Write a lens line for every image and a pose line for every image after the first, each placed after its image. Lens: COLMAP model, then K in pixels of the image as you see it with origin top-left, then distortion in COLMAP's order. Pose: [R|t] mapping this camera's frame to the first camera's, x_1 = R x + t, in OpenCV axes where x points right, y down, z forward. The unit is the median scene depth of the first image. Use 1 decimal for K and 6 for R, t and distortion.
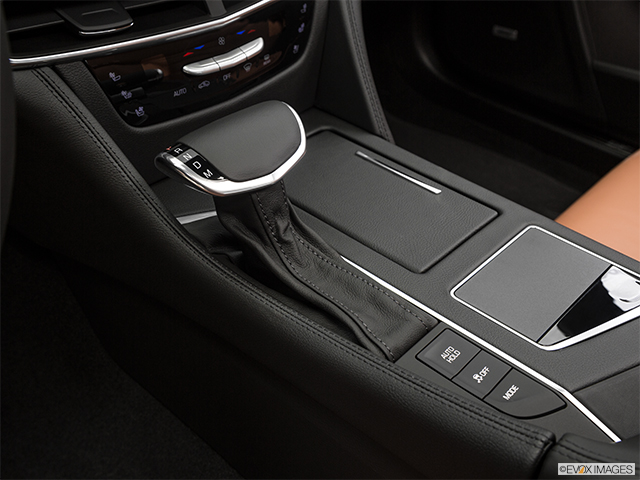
lens RADIAL K [[720.1, 0, 320.0], [0, 720.1, 240.0], [0, 0, 1]] dist [-0.000204, 0.000945]
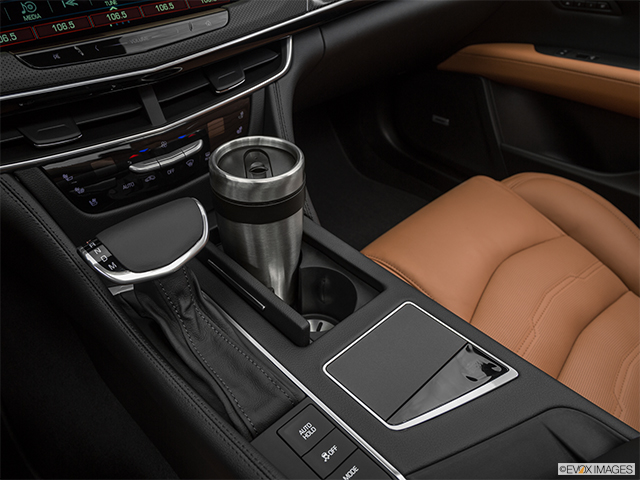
lens RADIAL K [[476.6, 0, 320.0], [0, 476.6, 240.0], [0, 0, 1]] dist [-0.097648, 0.003184]
pose [[0.997541, 0.025415, -0.065315, 0.217296], [-0.025392, 0.999677, 0.001191, -0.132304], [0.065324, 0.000471, 0.997864, 0.226501]]
